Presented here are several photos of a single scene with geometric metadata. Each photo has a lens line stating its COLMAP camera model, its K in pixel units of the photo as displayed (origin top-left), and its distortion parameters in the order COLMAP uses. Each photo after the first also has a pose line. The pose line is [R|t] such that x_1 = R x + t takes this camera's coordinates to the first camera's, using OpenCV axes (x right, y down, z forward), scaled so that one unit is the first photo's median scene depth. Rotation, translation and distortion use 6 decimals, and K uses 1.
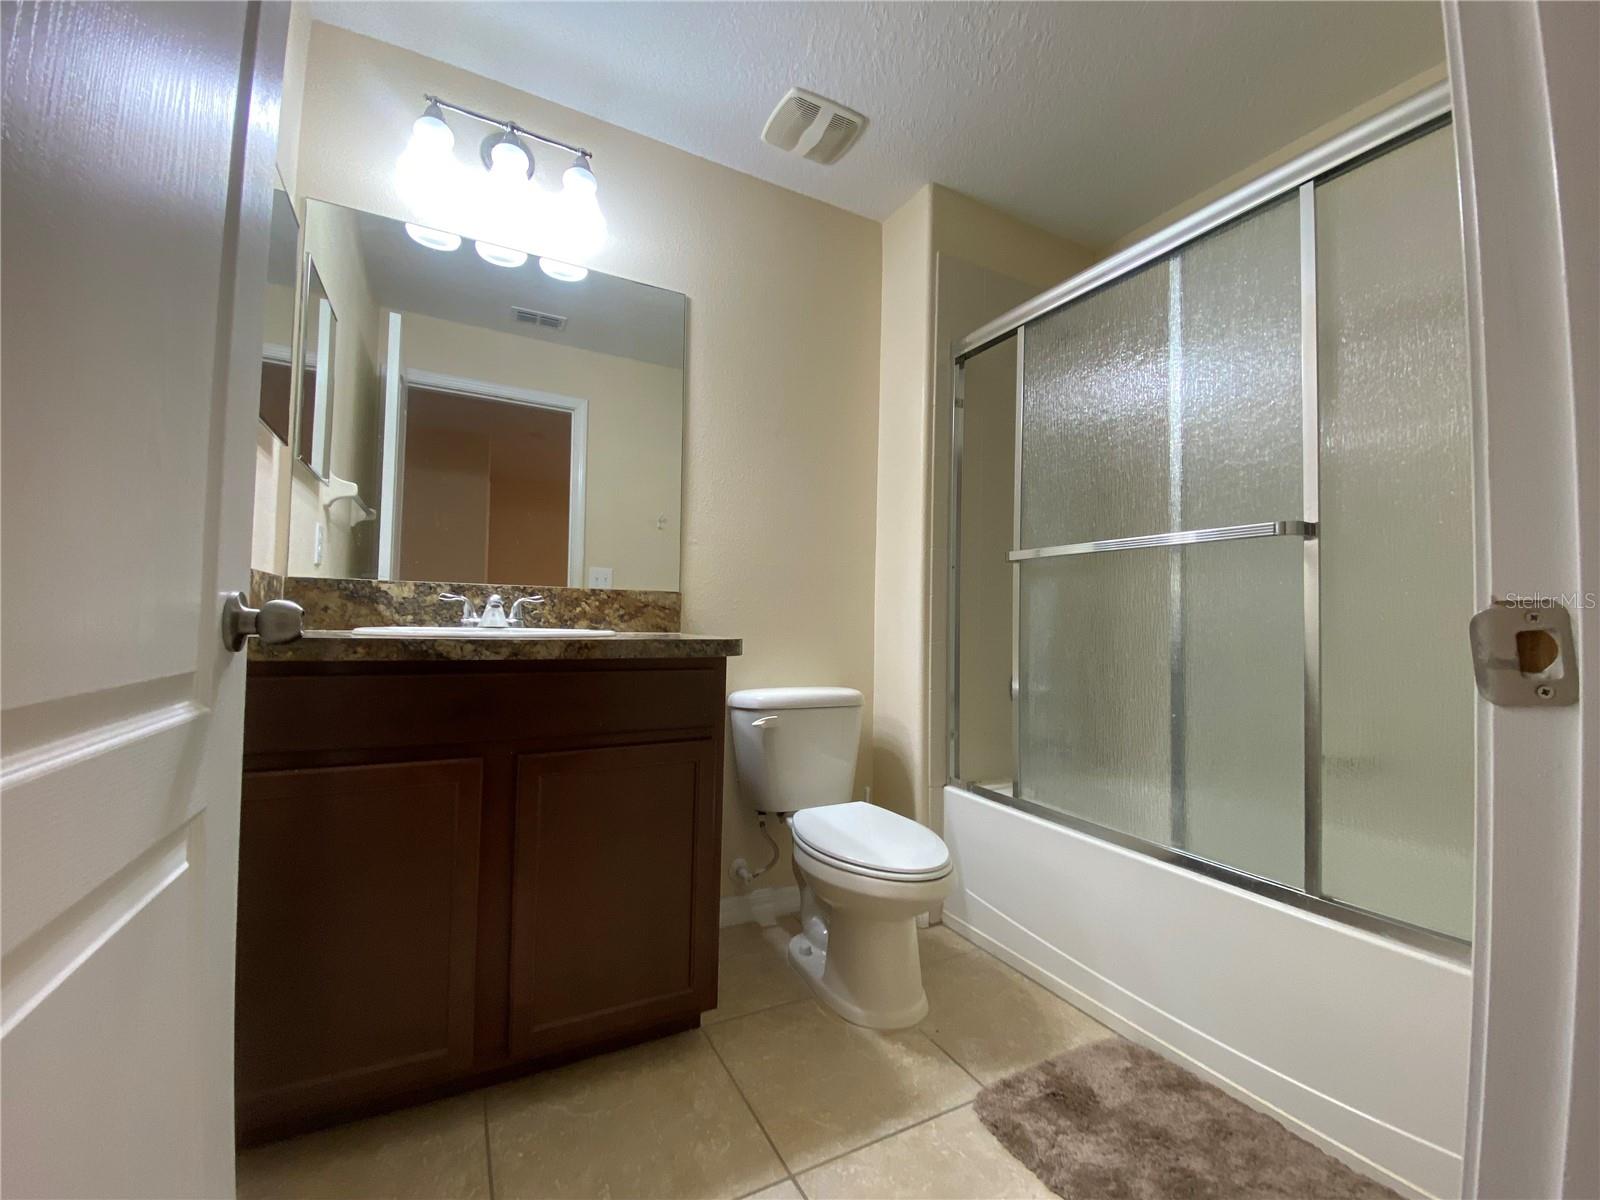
lens RADIAL K [[644.8, 0, 798.5], [0, 644.8, 592.6], [0, 0, 1]] dist [0.001644, -0.012808]
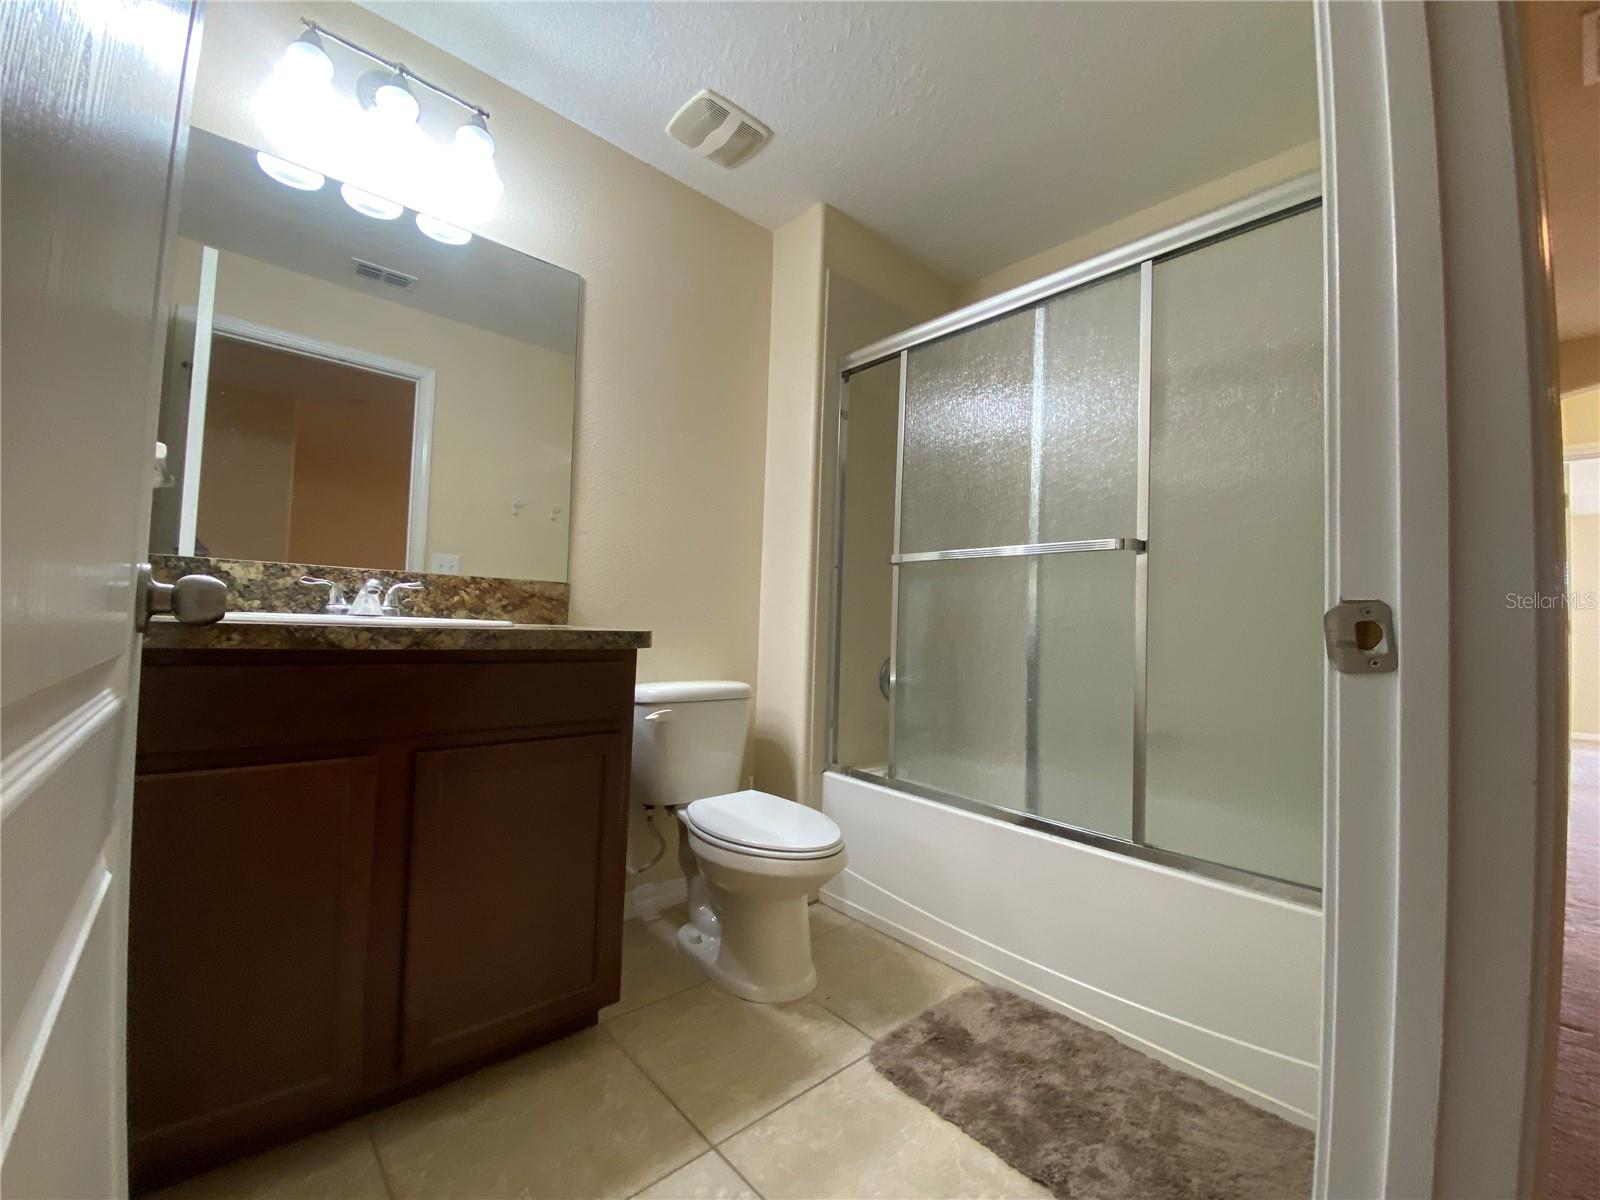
lens RADIAL K [[644.8, 0, 798.5], [0, 644.8, 592.6], [0, 0, 1]] dist [0.001644, -0.012808]
pose [[0.969274, 0.026166, 0.244589, -0.106563], [-0.026671, 0.999643, -0.001248, 0.006968], [-0.244535, -0.005314, 0.969626, -0.025756]]
